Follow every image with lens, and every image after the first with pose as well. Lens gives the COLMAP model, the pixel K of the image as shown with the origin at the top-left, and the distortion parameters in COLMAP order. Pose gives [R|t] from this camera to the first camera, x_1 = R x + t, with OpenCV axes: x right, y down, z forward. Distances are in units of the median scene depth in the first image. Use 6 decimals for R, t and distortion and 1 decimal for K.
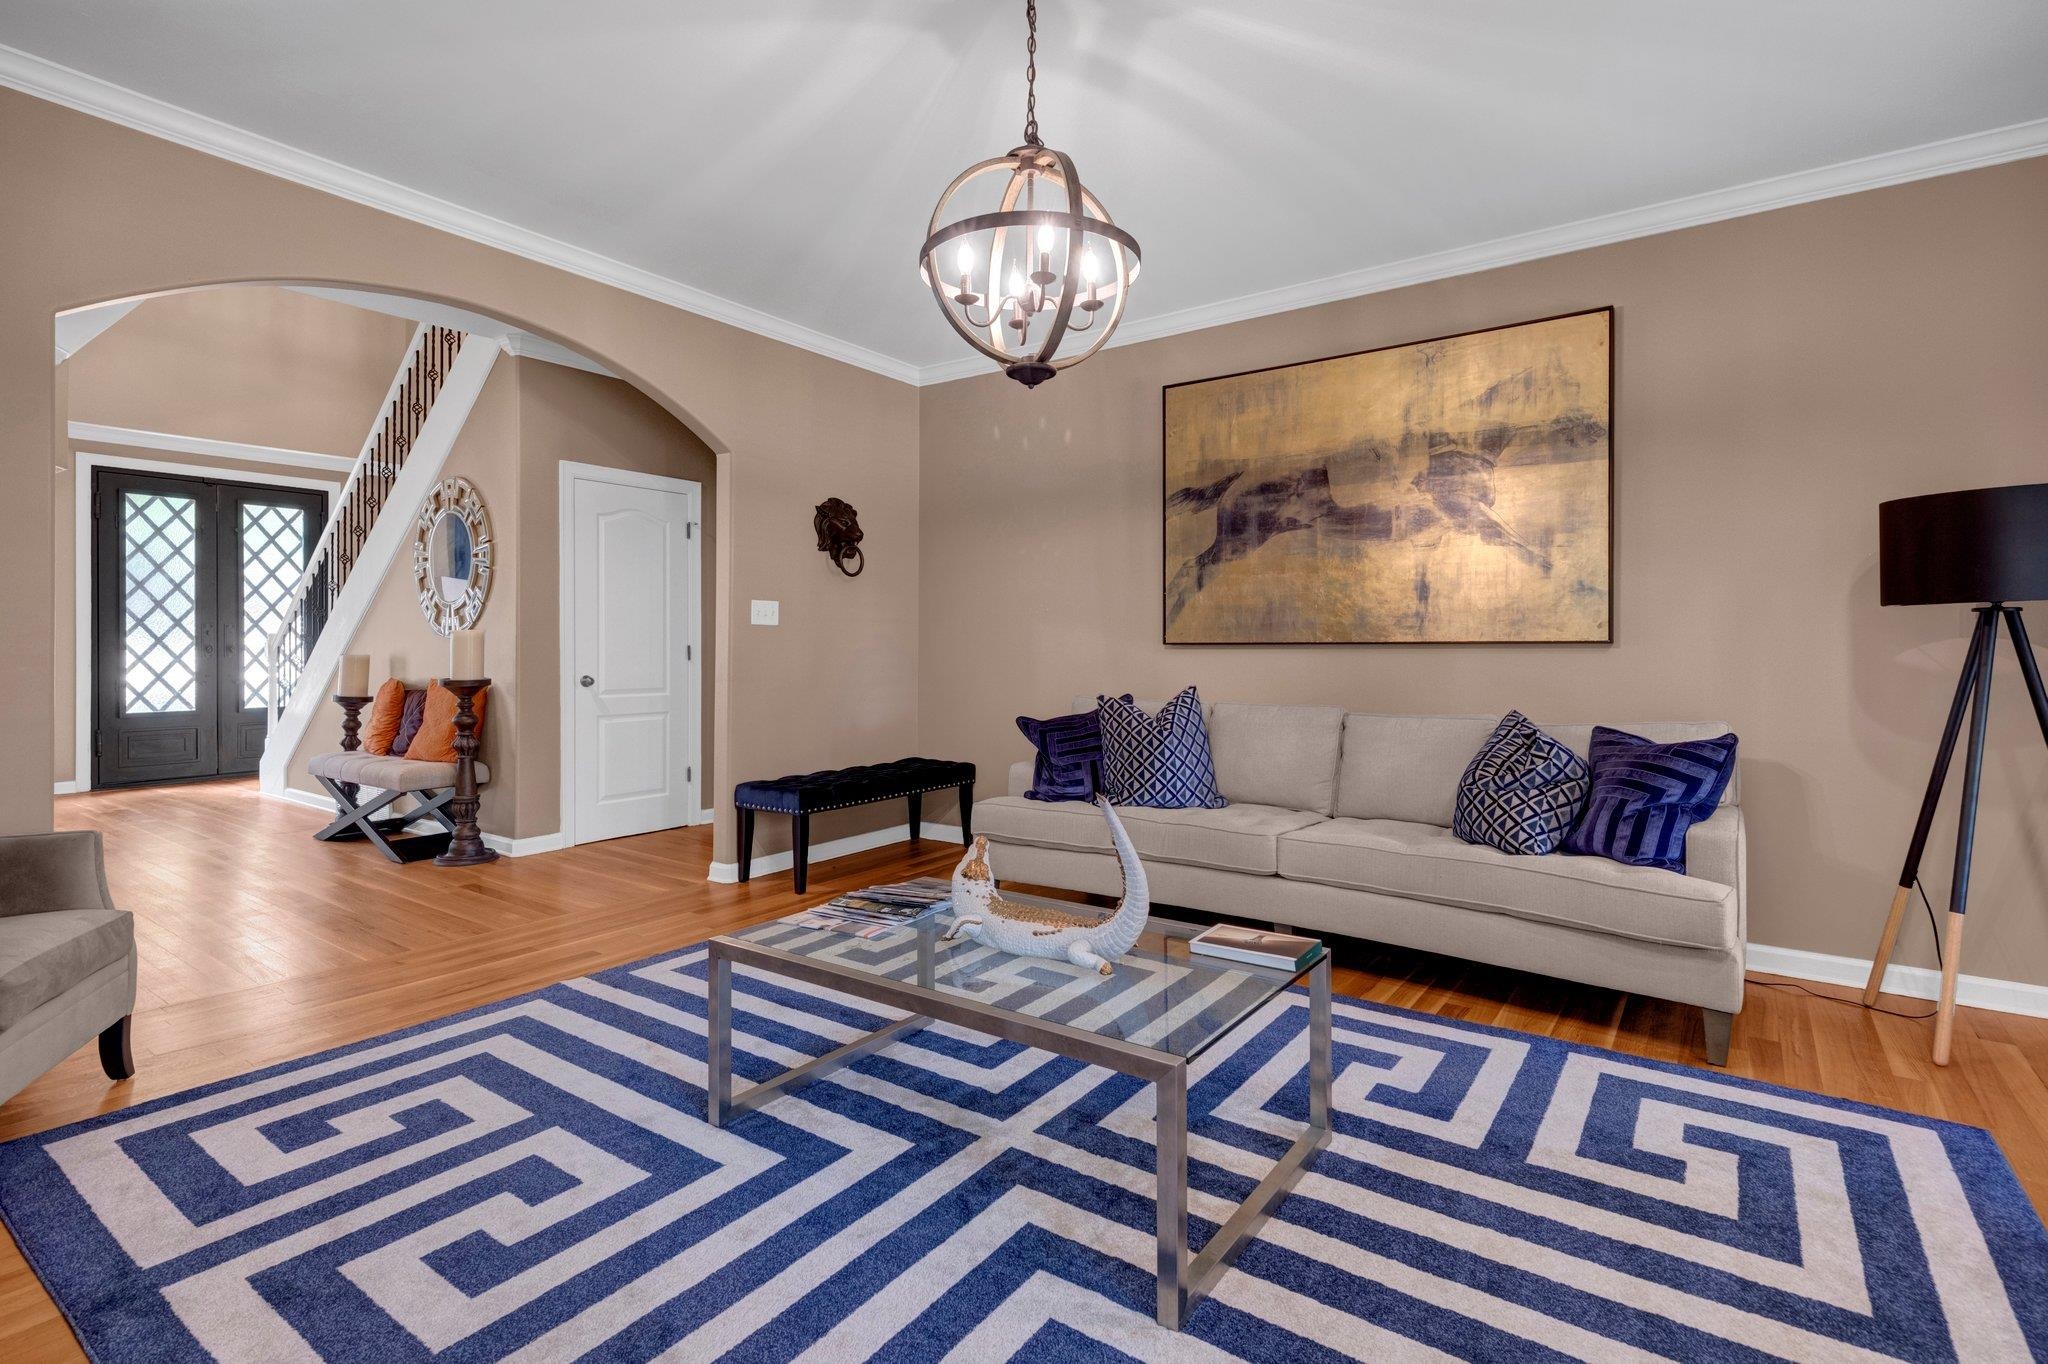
lens RADIAL K [[984.5, 0, 1027.7], [0, 984.5, 652.6], [0, 0, 1]] dist [0.004461, 0.000549]
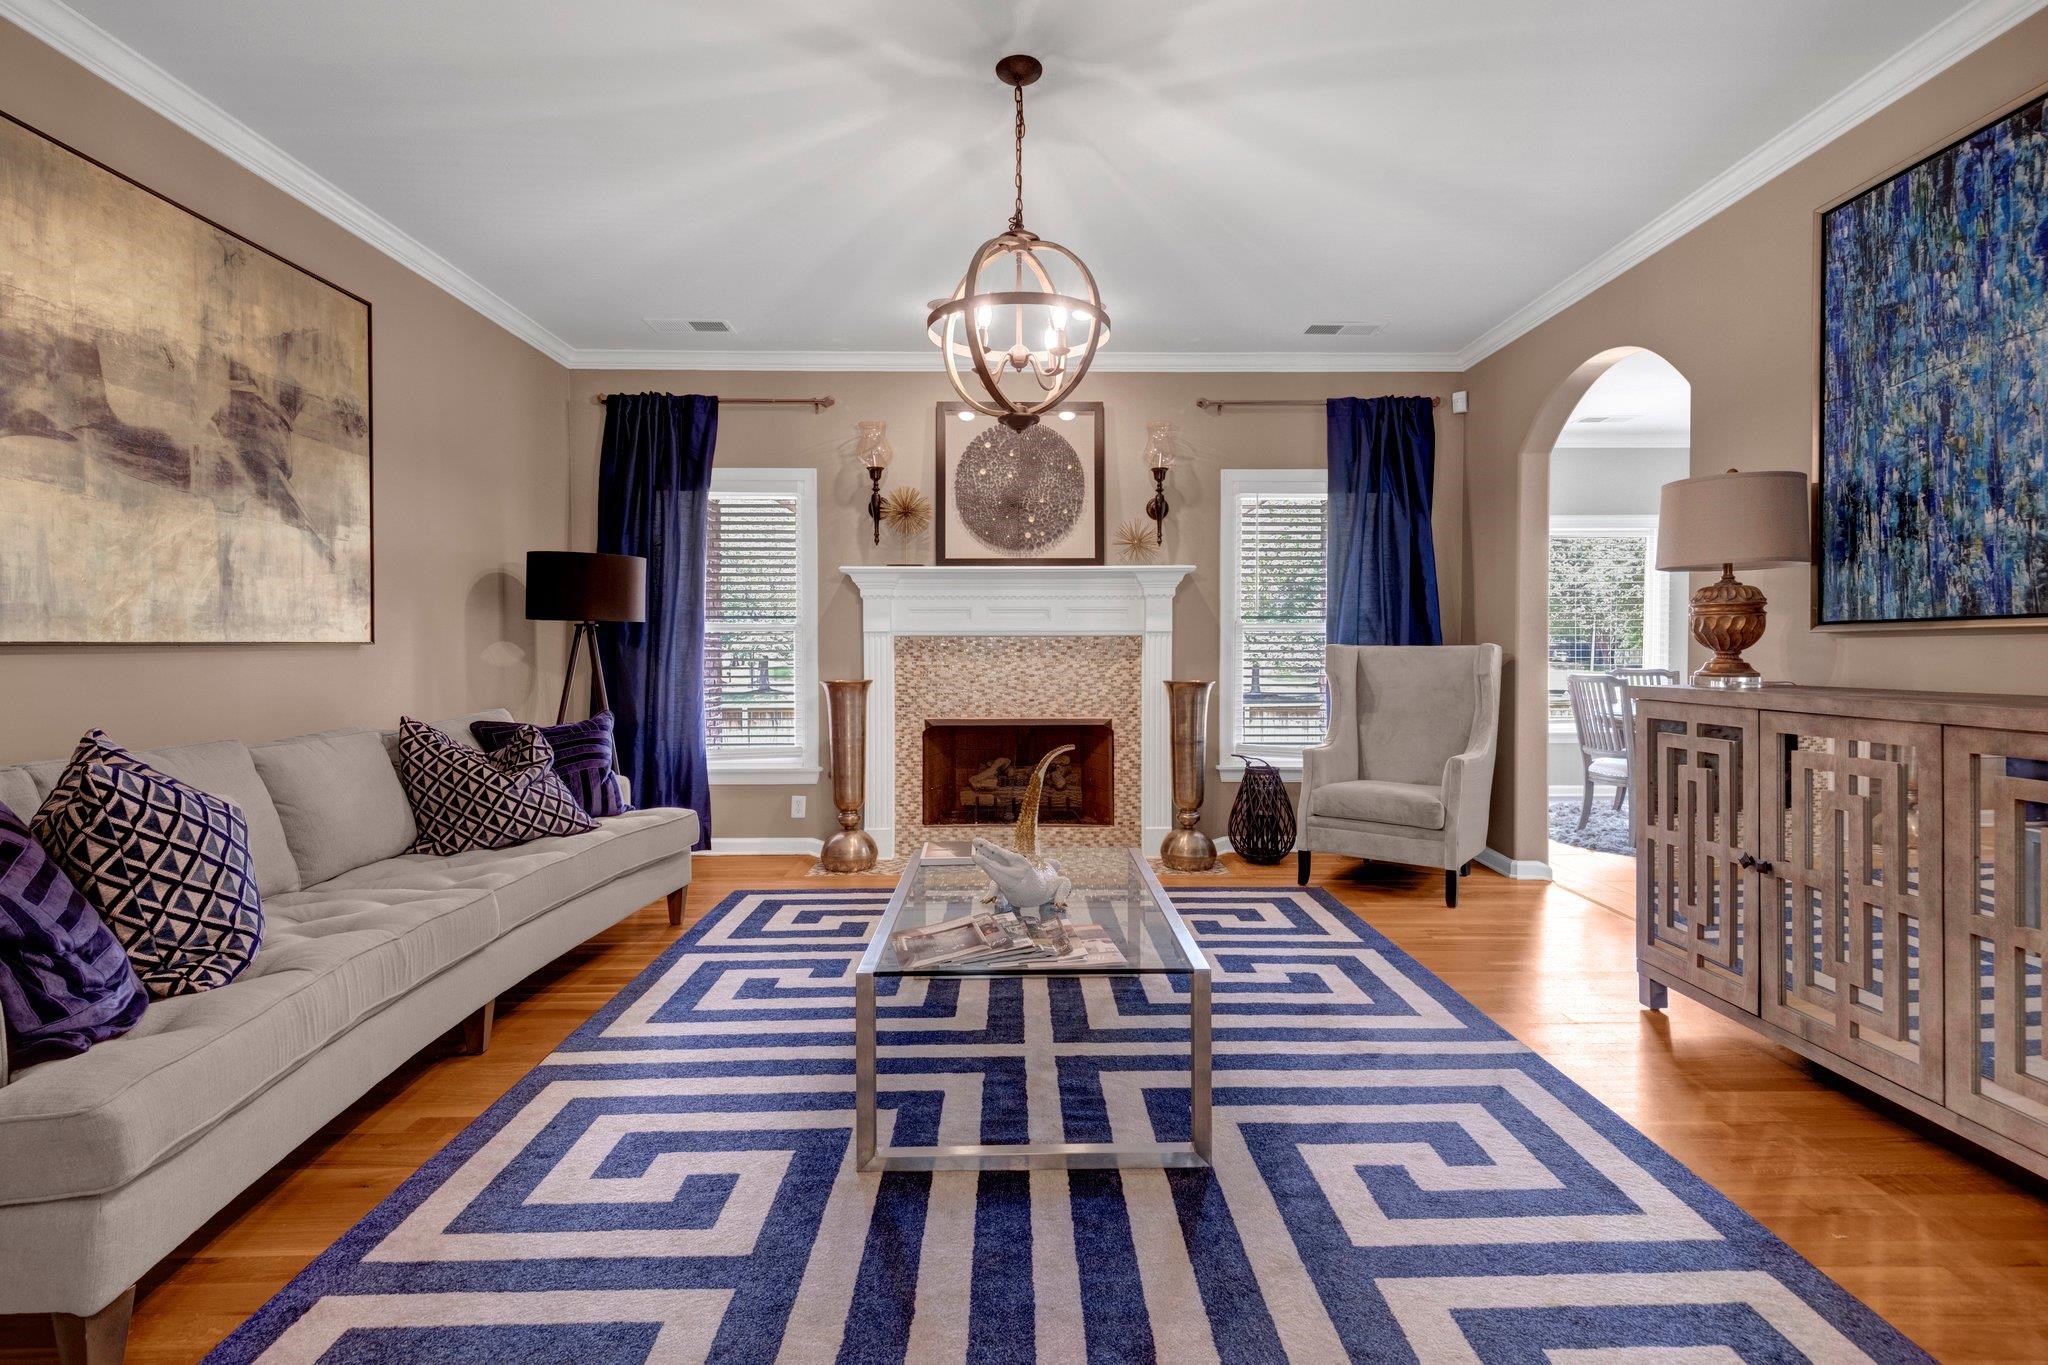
lens RADIAL K [[961.7, 0, 1046.3], [0, 961.7, 657.0], [0, 0, 1]] dist [0.001429, 0.000490]
pose [[-0.600034, -0.008054, 0.799934, -0.507143], [0.005176, 0.999889, 0.013949, -0.005547], [-0.799958, 0.012511, -0.599925, 0.889134]]
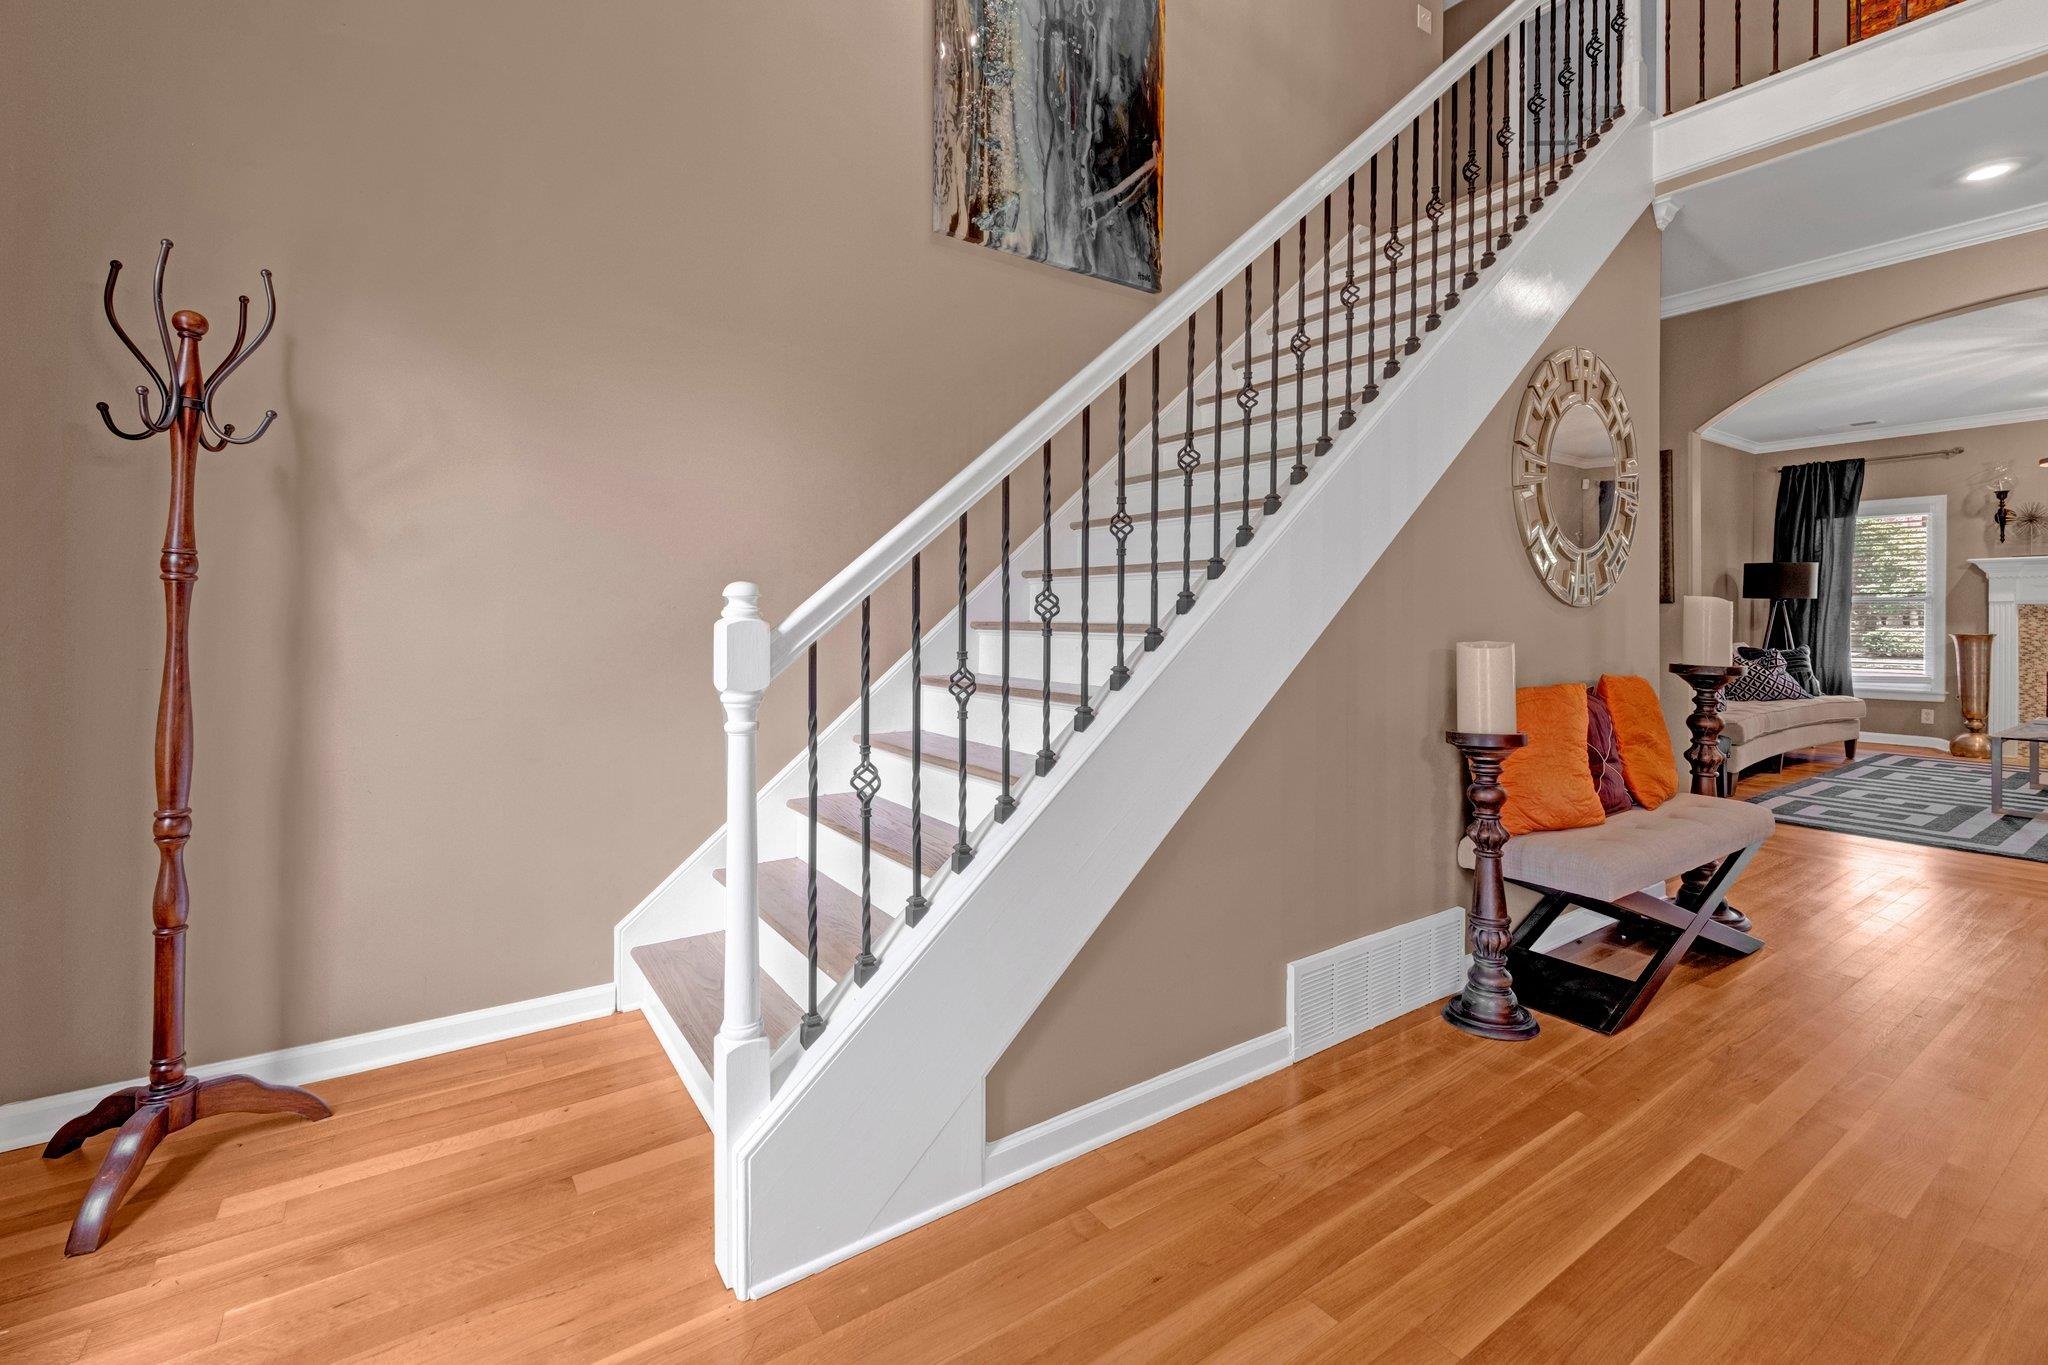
lens RADIAL K [[895.6, 0, 1055.0], [0, 895.6, 623.3], [0, 0, 1]] dist [-0.001165, -0.000350]
pose [[0.339067, -0.013518, 0.940665, -1.564043], [0.011418, 0.999882, 0.010254, -0.017975], [-0.940693, 0.007264, 0.339182, 1.422017]]
